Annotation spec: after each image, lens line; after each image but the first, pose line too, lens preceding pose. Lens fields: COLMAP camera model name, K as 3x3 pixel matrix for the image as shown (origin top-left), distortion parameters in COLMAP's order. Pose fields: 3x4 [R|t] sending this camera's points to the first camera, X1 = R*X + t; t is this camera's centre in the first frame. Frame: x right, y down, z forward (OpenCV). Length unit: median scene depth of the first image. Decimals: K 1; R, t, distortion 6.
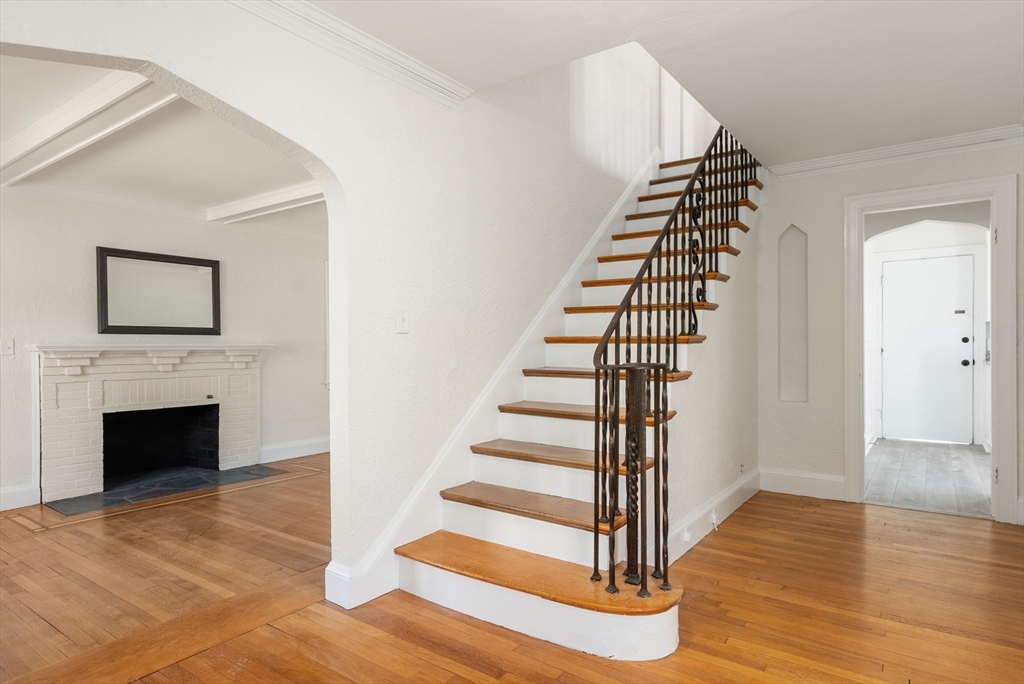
lens RADIAL K [[567.2, 0, 515.1], [0, 567.2, 347.7], [0, 0, 1]] dist [-0.006606, 0.000328]
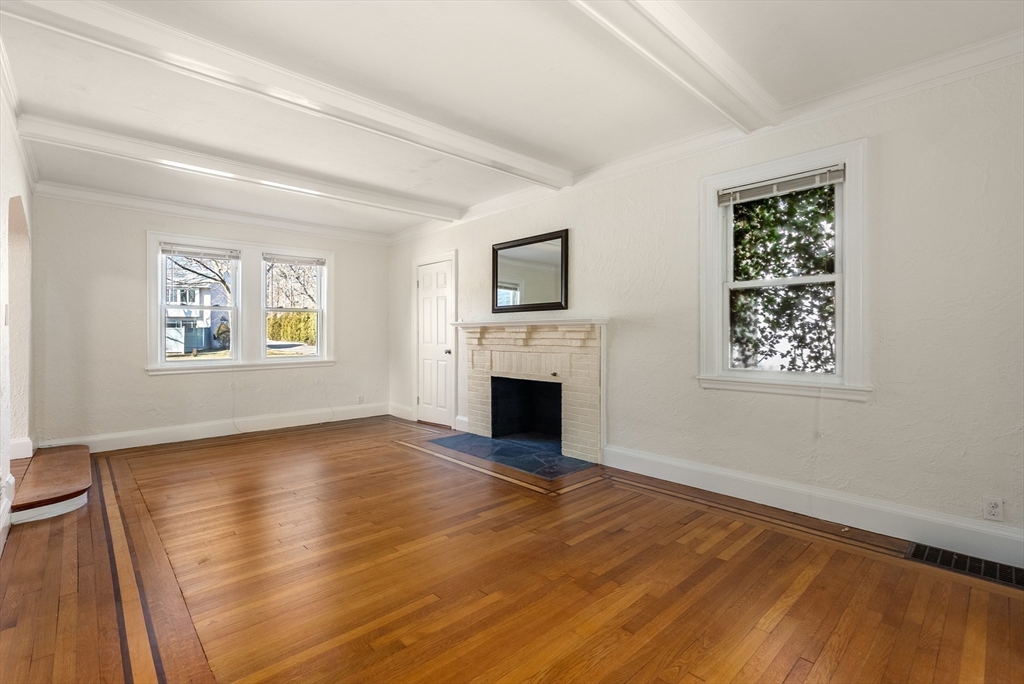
lens RADIAL K [[470.2, 0, 520.3], [0, 470.2, 334.0], [0, 0, 1]] dist [-0.005734, -0.000475]
pose [[-0.195770, 0.006267, -0.980630, 0.288319], [0.003633, 0.999977, 0.005666, 0.015787], [0.980643, -0.002453, -0.195789, 1.255361]]
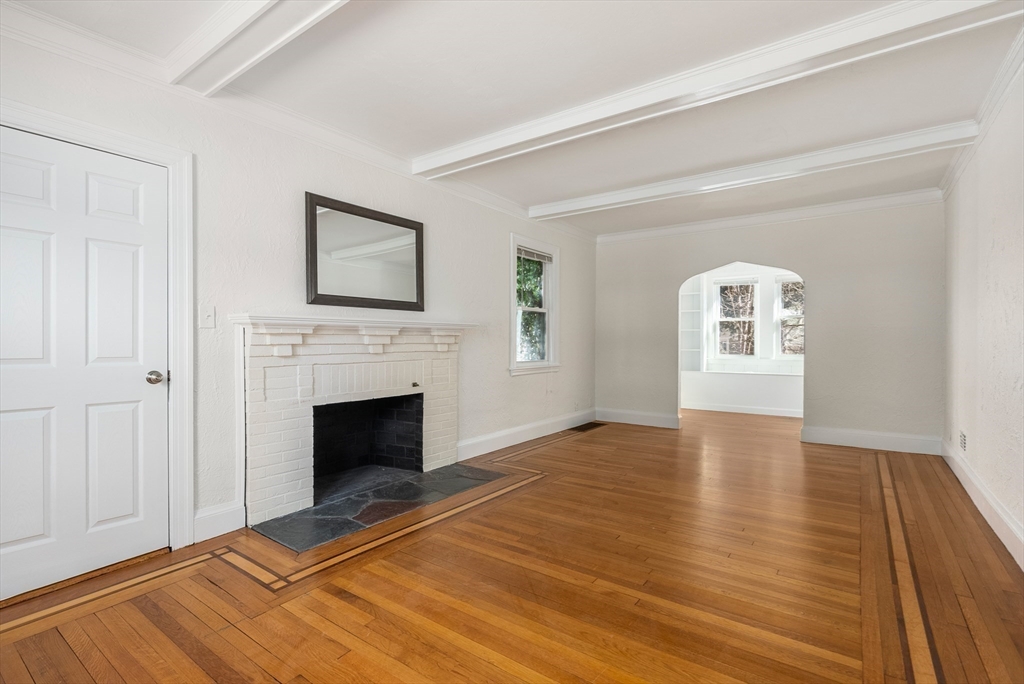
lens RADIAL K [[470.2, 0, 513.0], [0, 470.2, 342.0], [0, 0, 1]] dist [-0.005734, -0.000475]
pose [[0.999868, 0.004274, -0.015659, -0.438994], [-0.004241, 0.999989, 0.002114, 0.025034], [0.015668, -0.002047, 0.999875, 0.352974]]
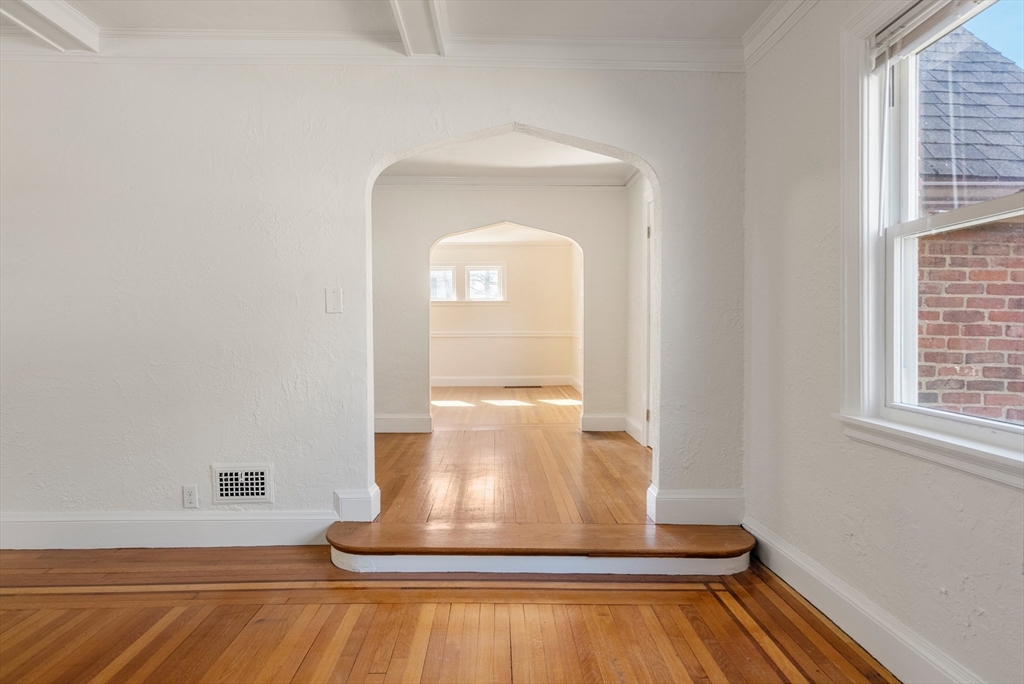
lens RADIAL K [[567.2, 0, 512.7], [0, 567.2, 337.9], [0, 0, 1]] dist [-0.006606, 0.000328]
pose [[-0.598271, -0.000783, 0.801294, -0.726827], [0.004203, 0.999983, 0.004115, 0.031517], [-0.801283, 0.005829, -0.598257, 0.741760]]
